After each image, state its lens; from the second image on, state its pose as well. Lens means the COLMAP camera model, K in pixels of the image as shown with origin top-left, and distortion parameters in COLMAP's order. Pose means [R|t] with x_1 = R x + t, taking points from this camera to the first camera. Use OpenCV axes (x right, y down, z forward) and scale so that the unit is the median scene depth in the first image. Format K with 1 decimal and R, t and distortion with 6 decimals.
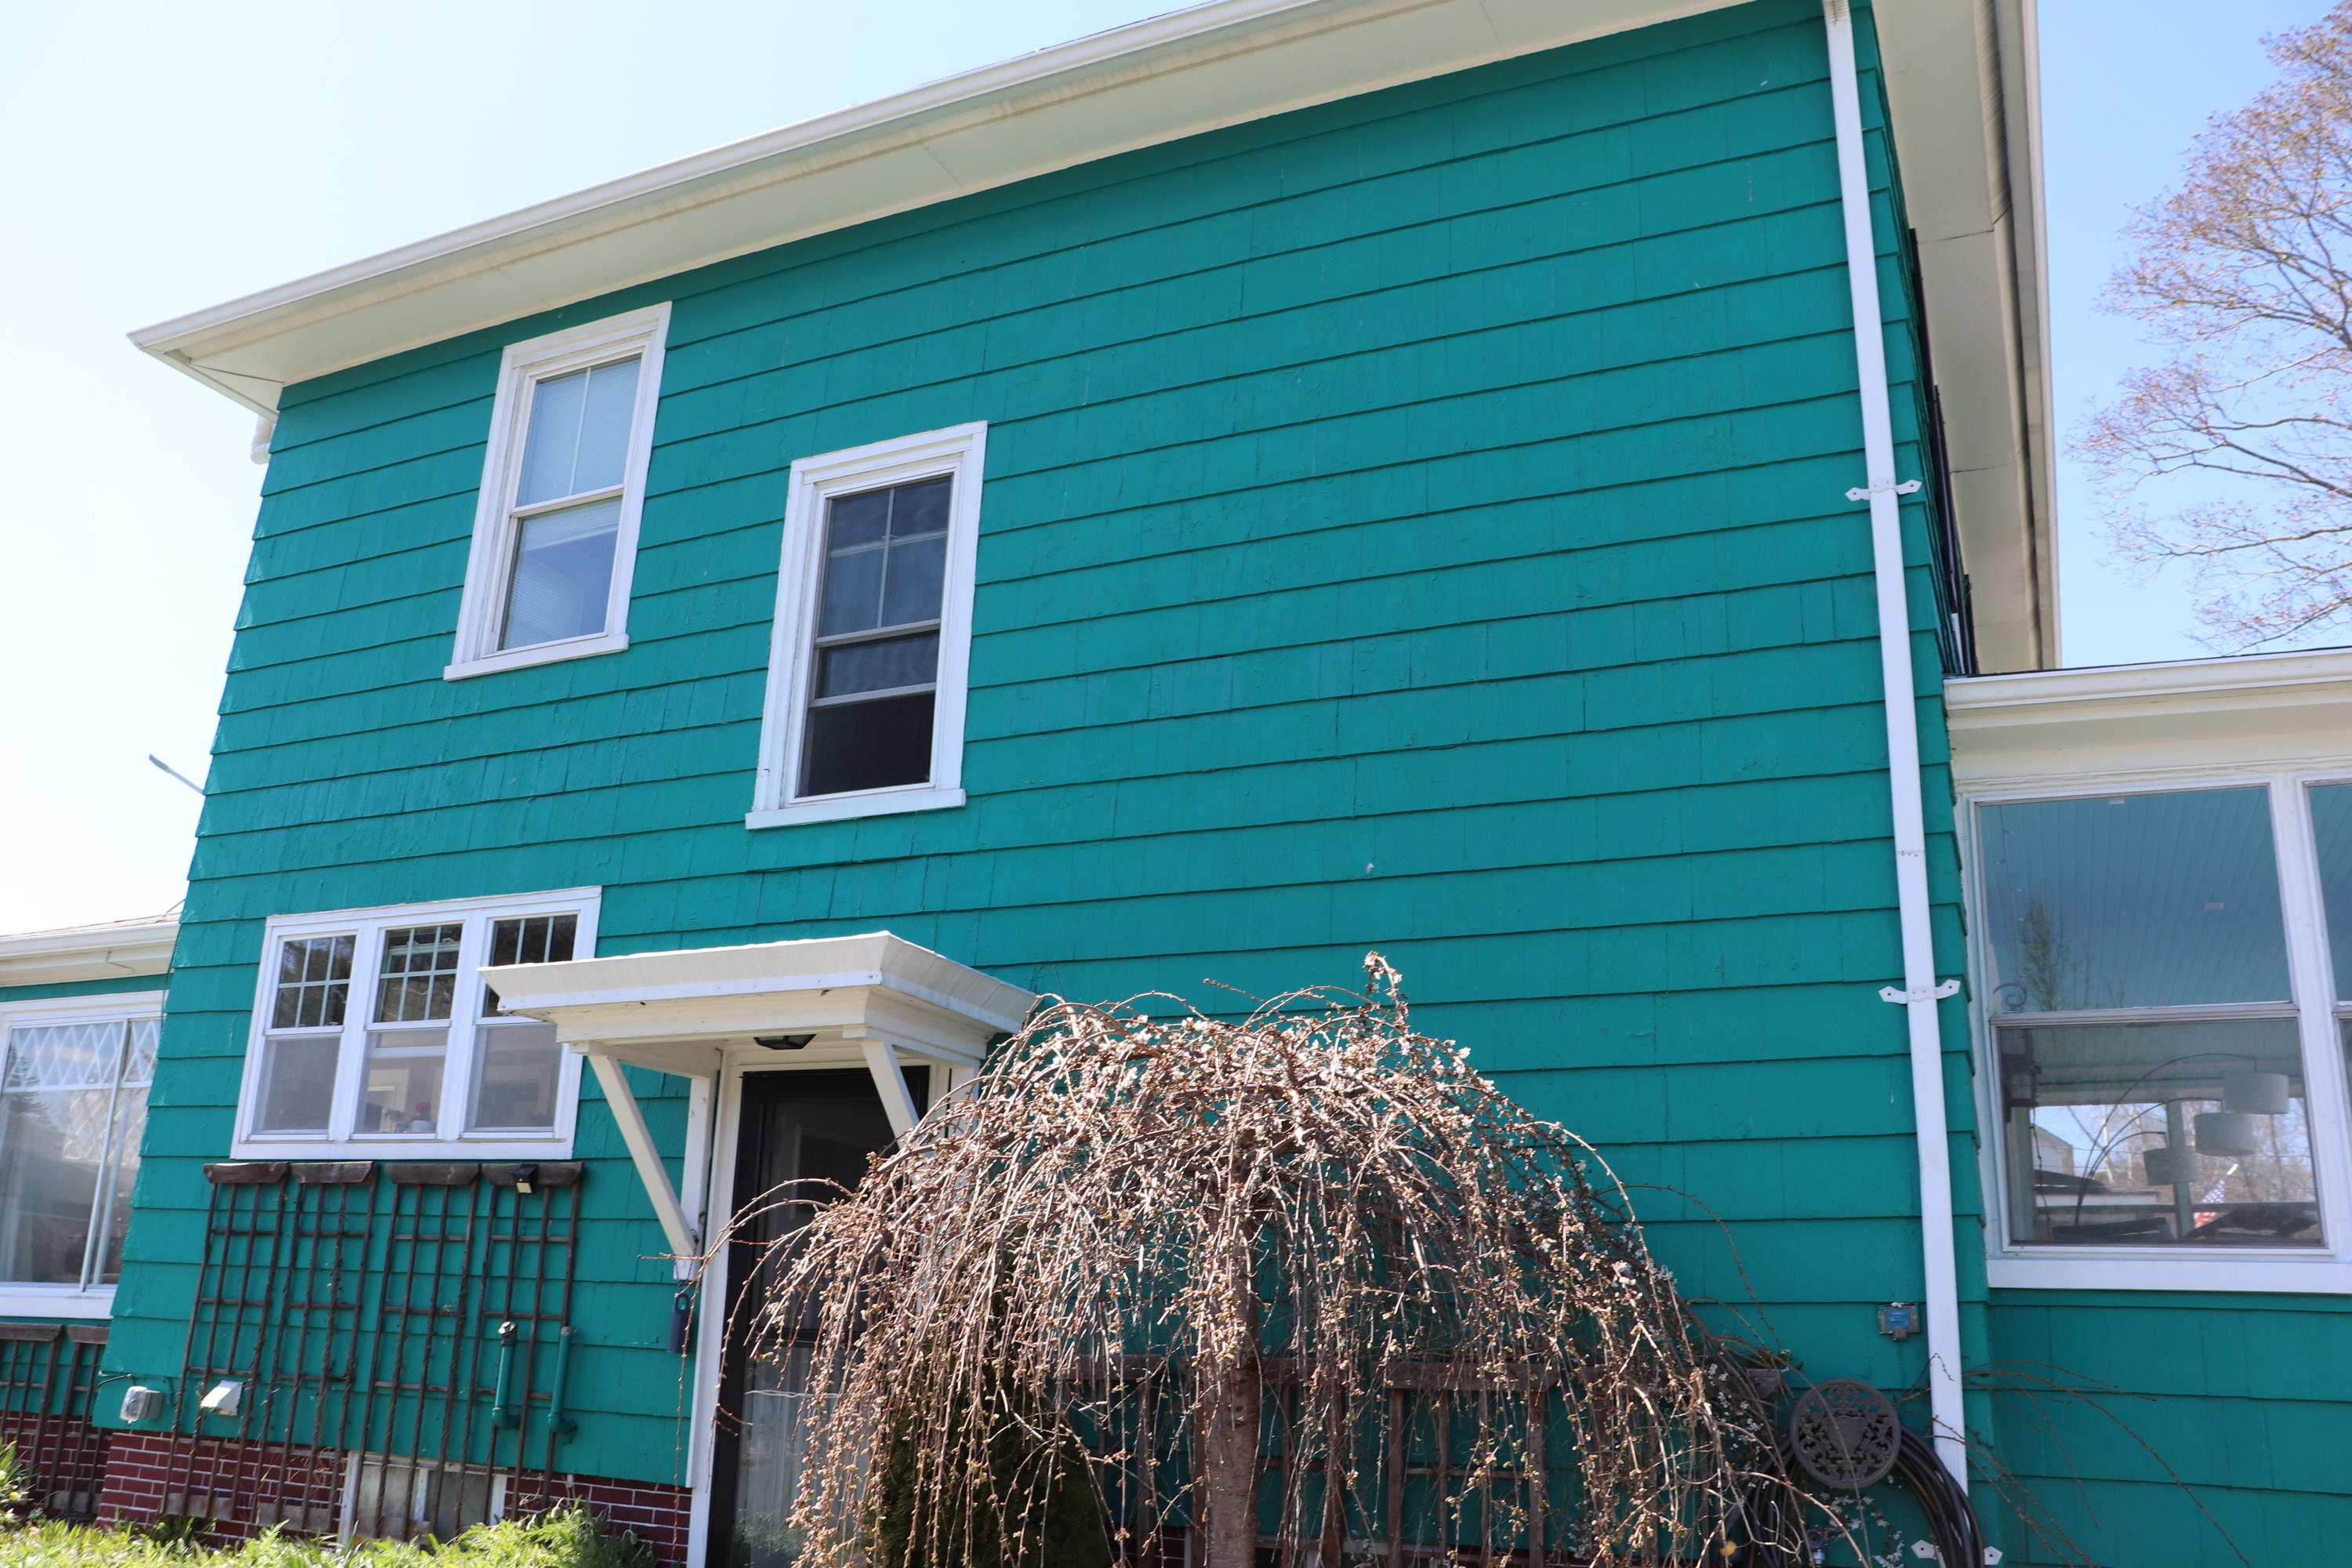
lens RADIAL K [[1928.2, 0, 1185.8], [0, 1928.2, 784.1], [0, 0, 1]] dist [-0.169887, 0.146204]
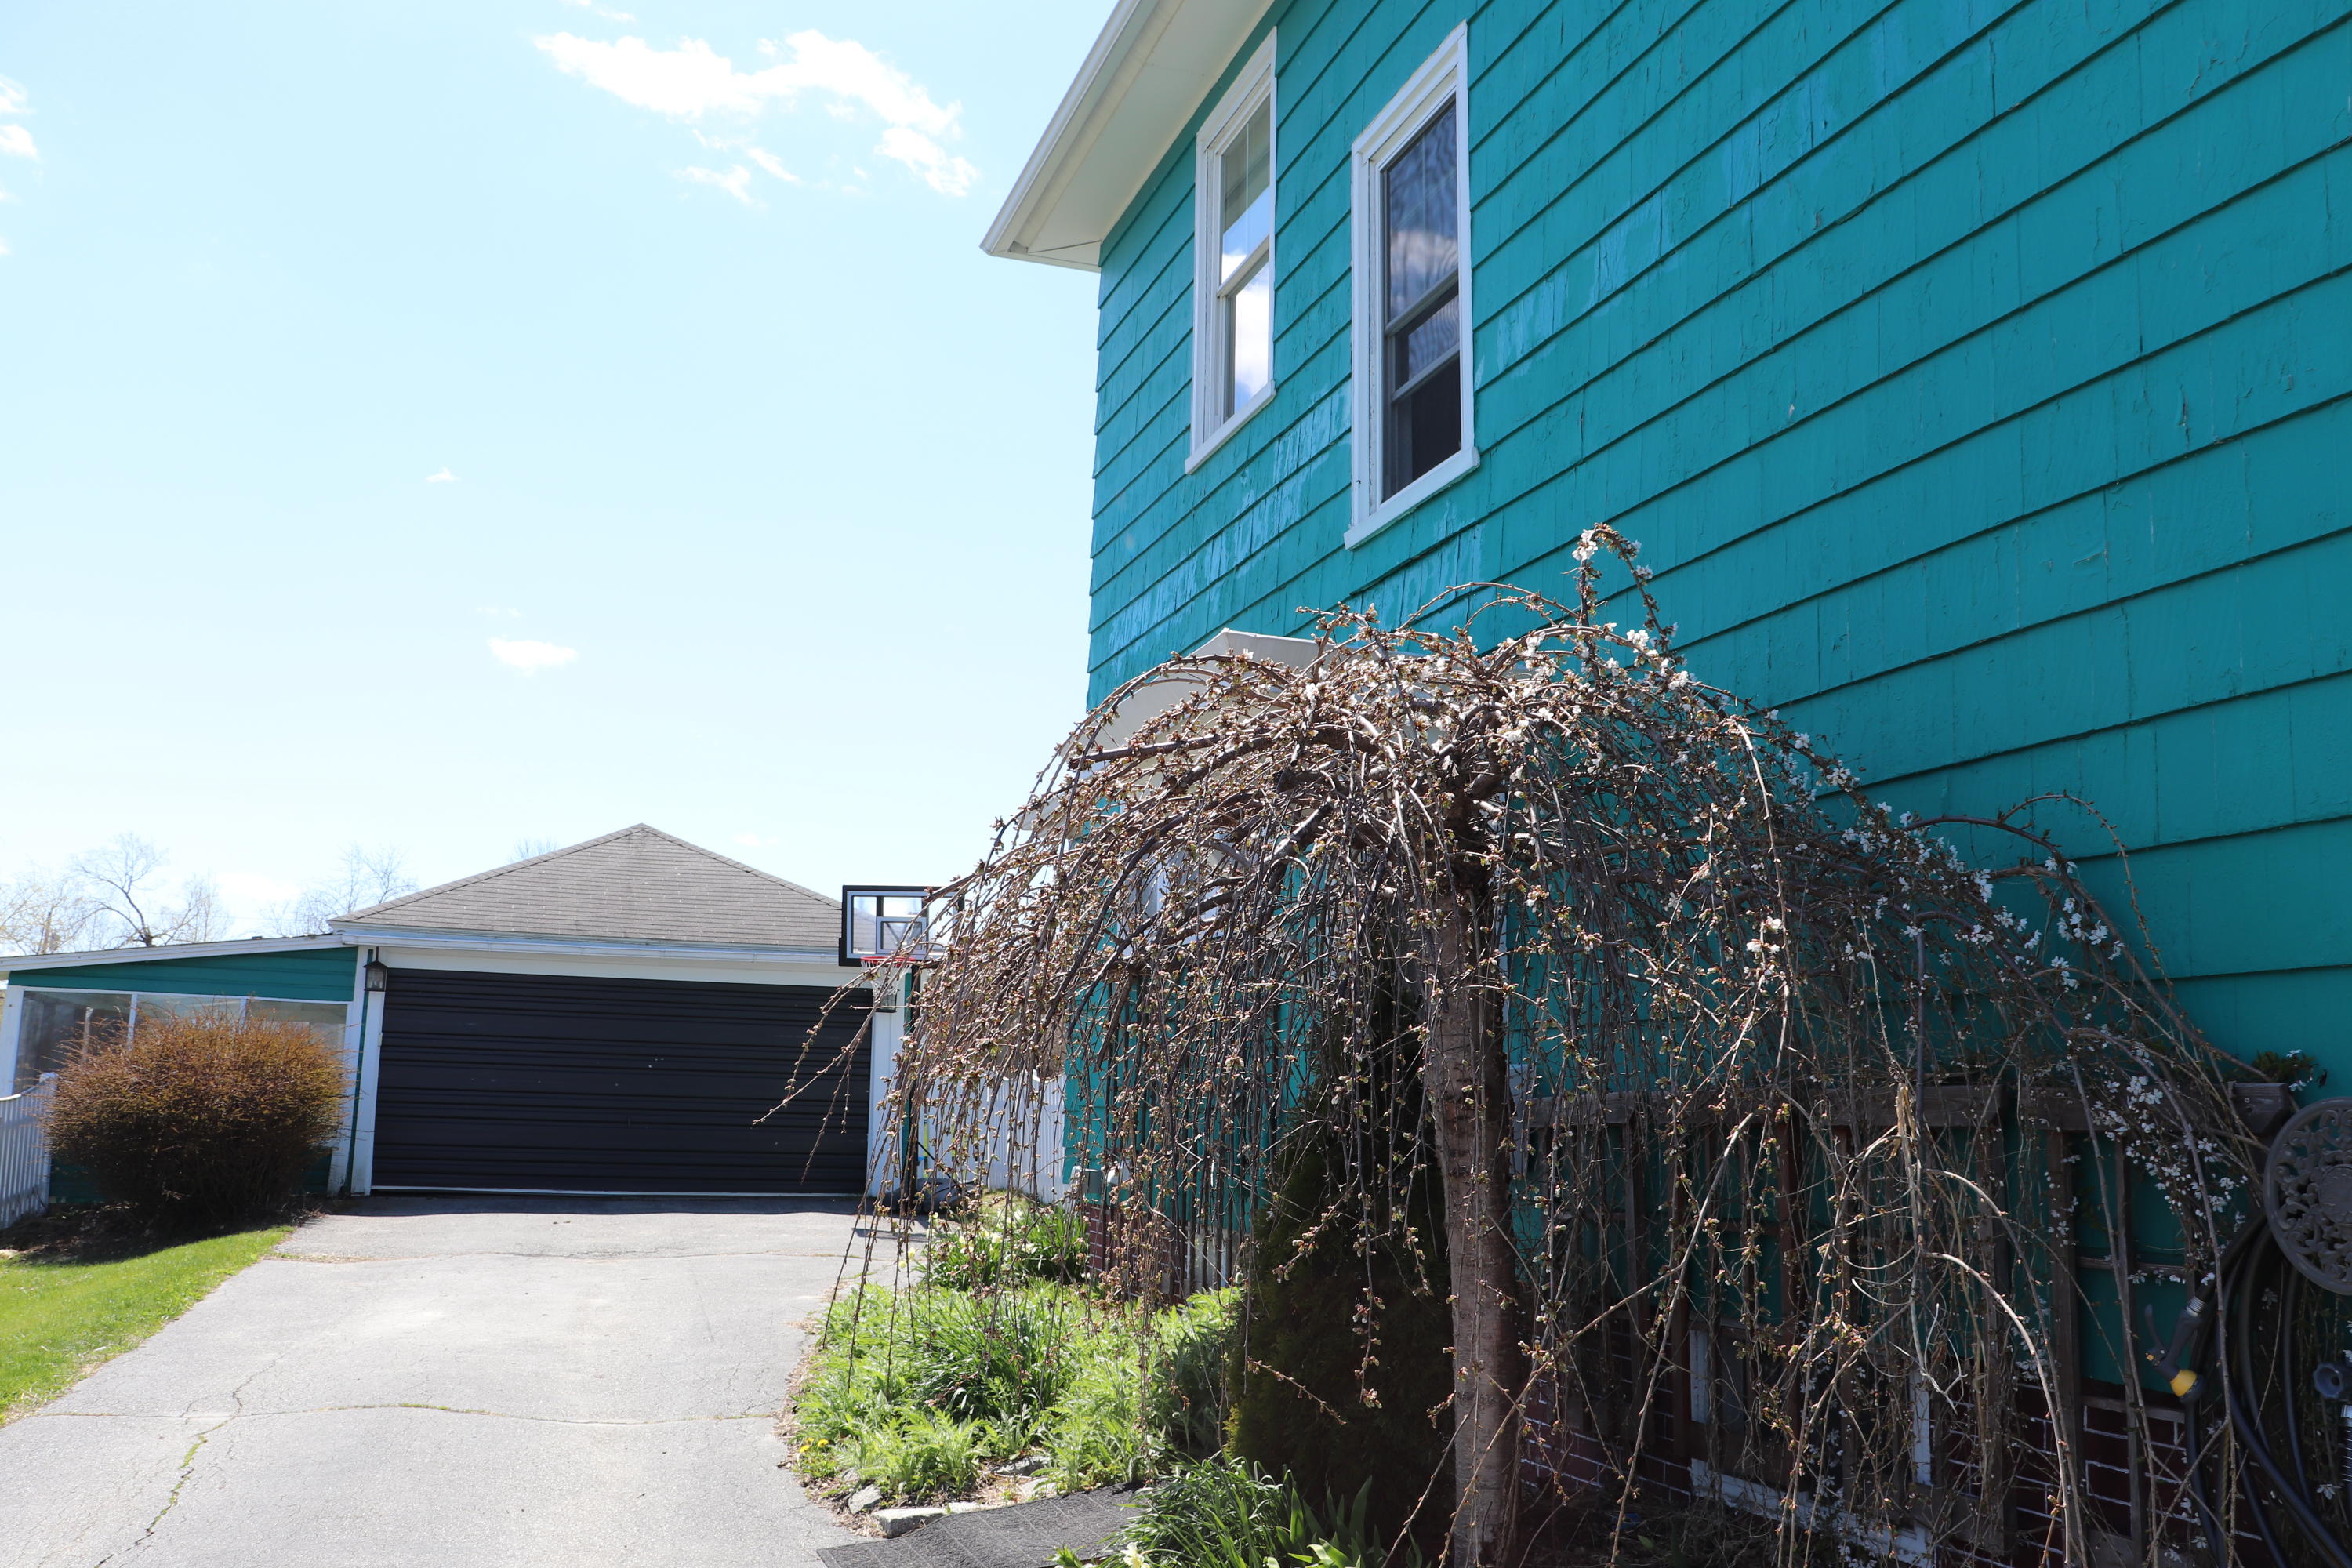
lens RADIAL K [[1928.2, 0, 1183.3], [0, 1928.2, 777.2], [0, 0, 1]] dist [-0.169887, 0.146204]
pose [[0.695235, -0.141051, -0.704807, 0.359757], [0.213650, 0.976791, 0.015266, 0.102157], [0.686296, -0.161196, 0.709235, 0.279846]]
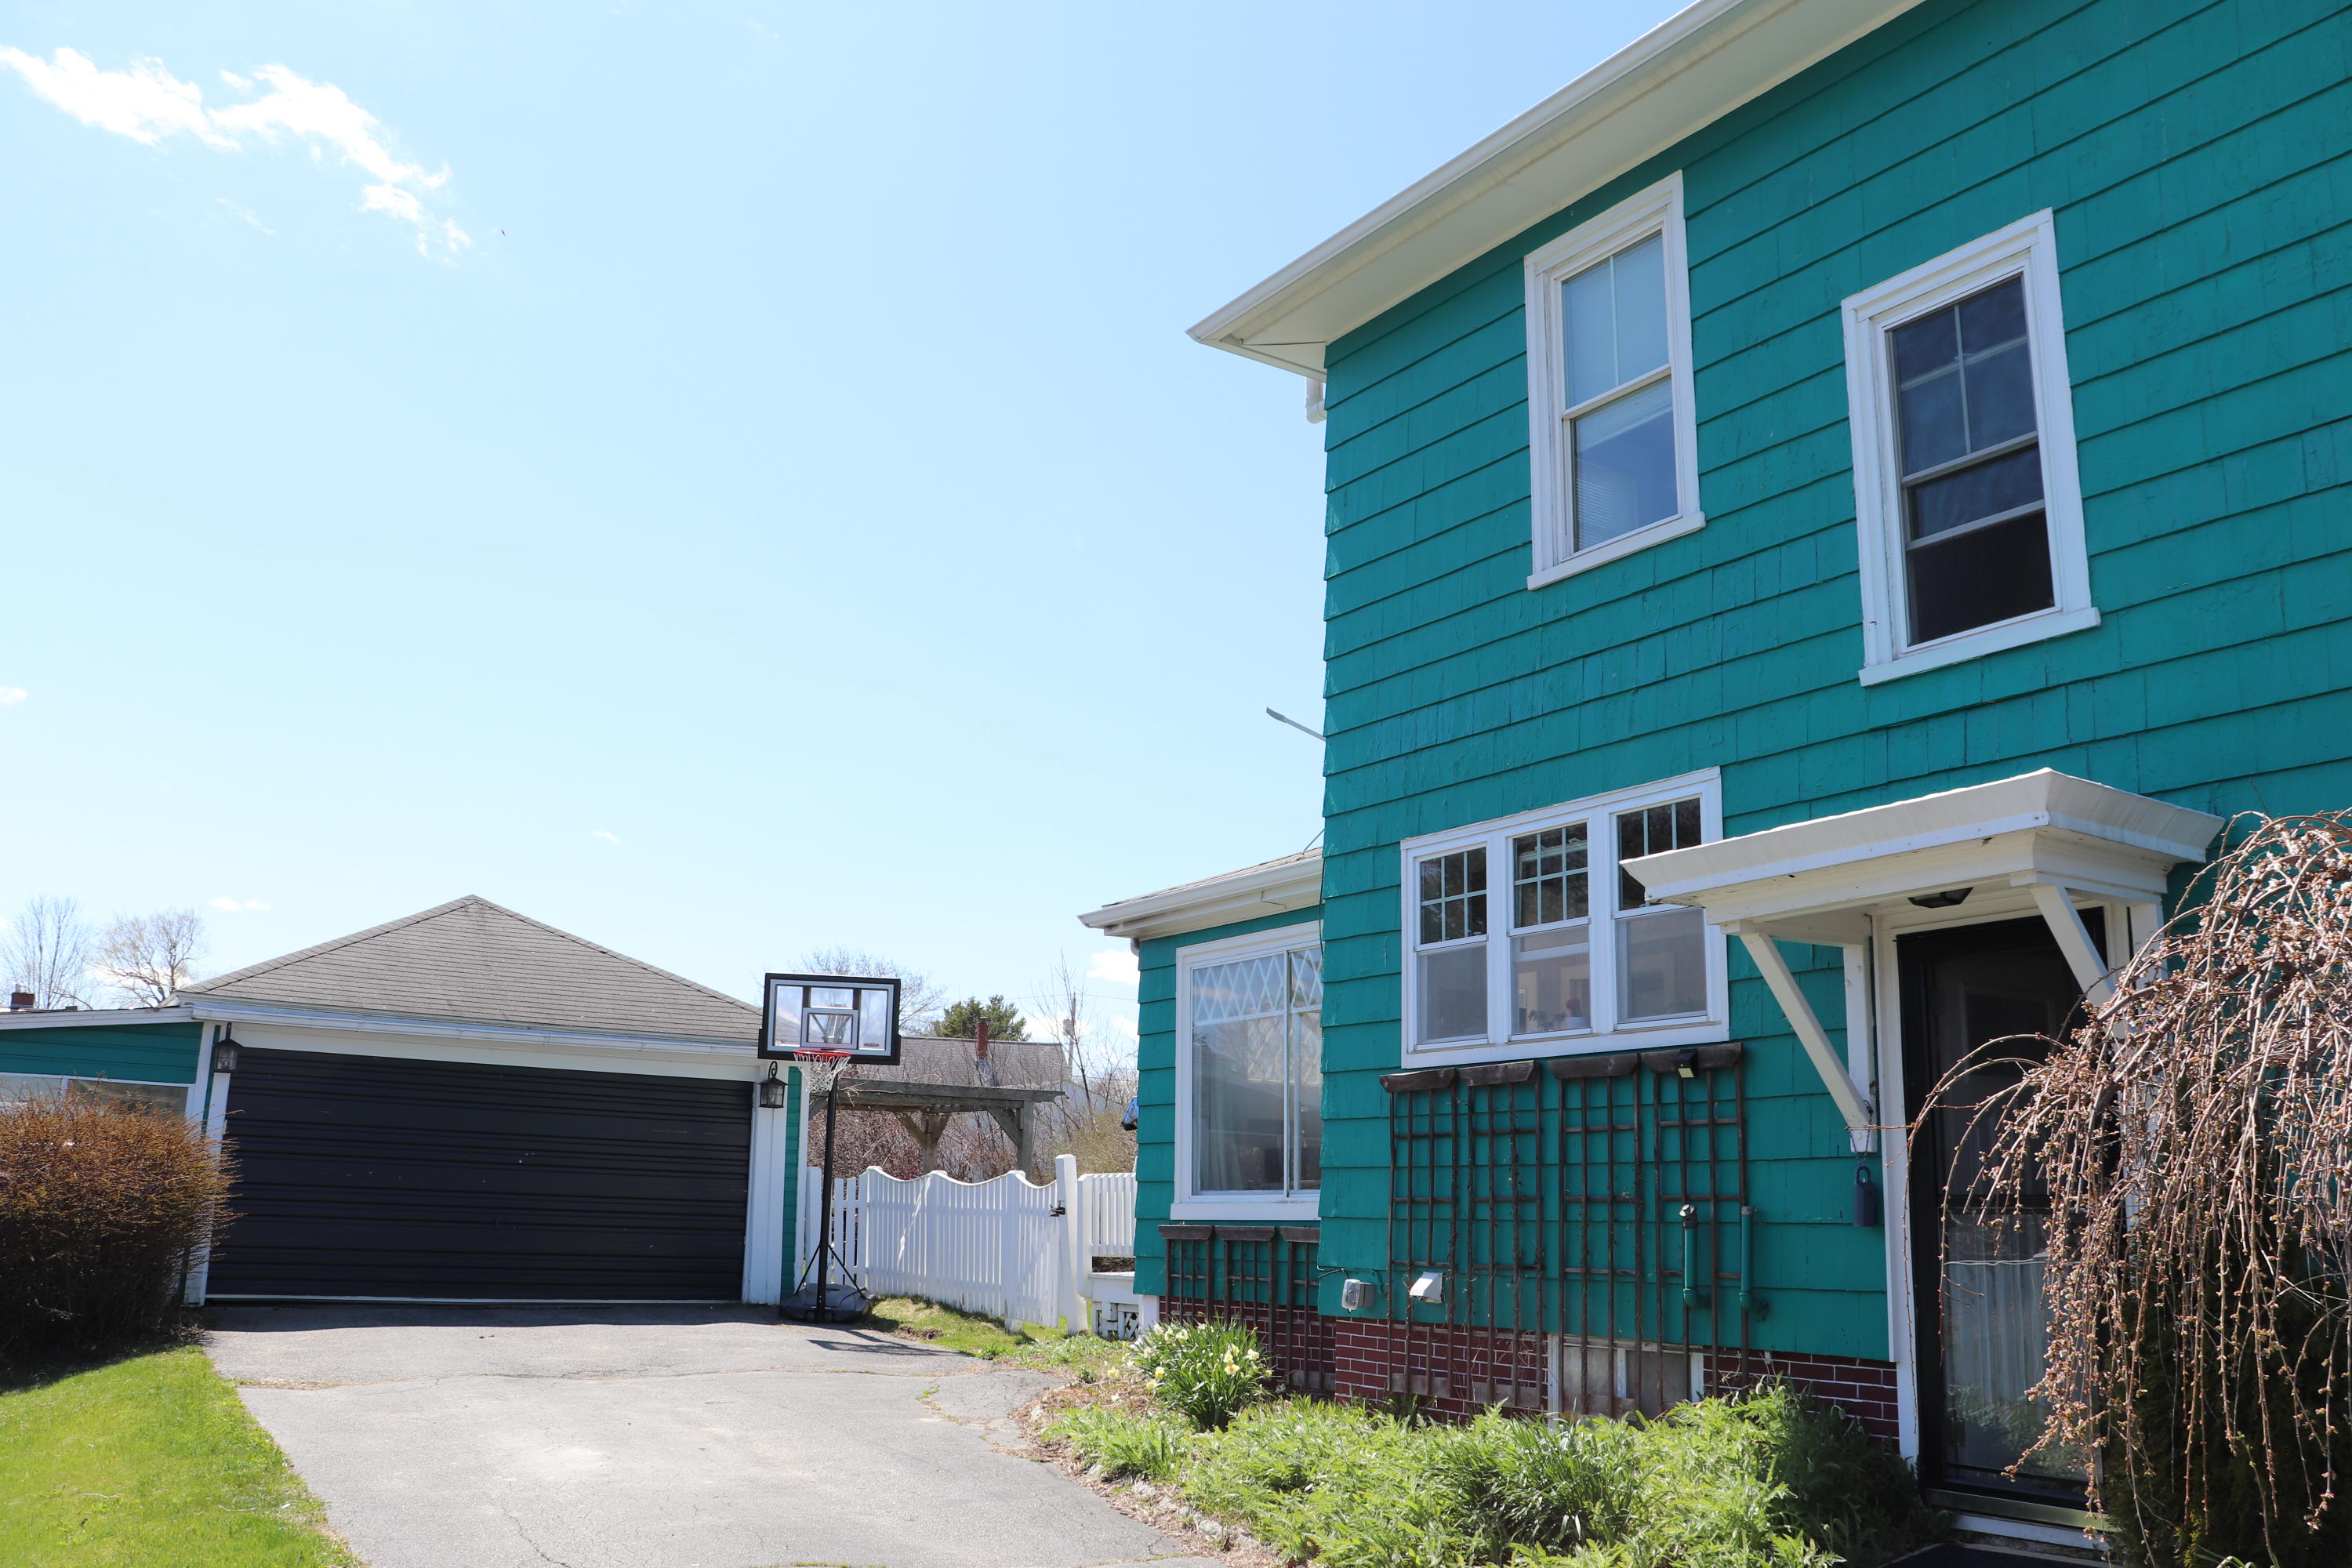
lens RADIAL K [[1928.2, 0, 1184.2], [0, 1928.2, 787.2], [0, 0, 1]] dist [-0.169887, 0.146204]
pose [[0.848739, -0.127624, -0.513180, -0.037813], [0.159055, 0.987113, 0.017570, 0.002586], [0.504325, -0.096537, 0.858101, 0.003751]]
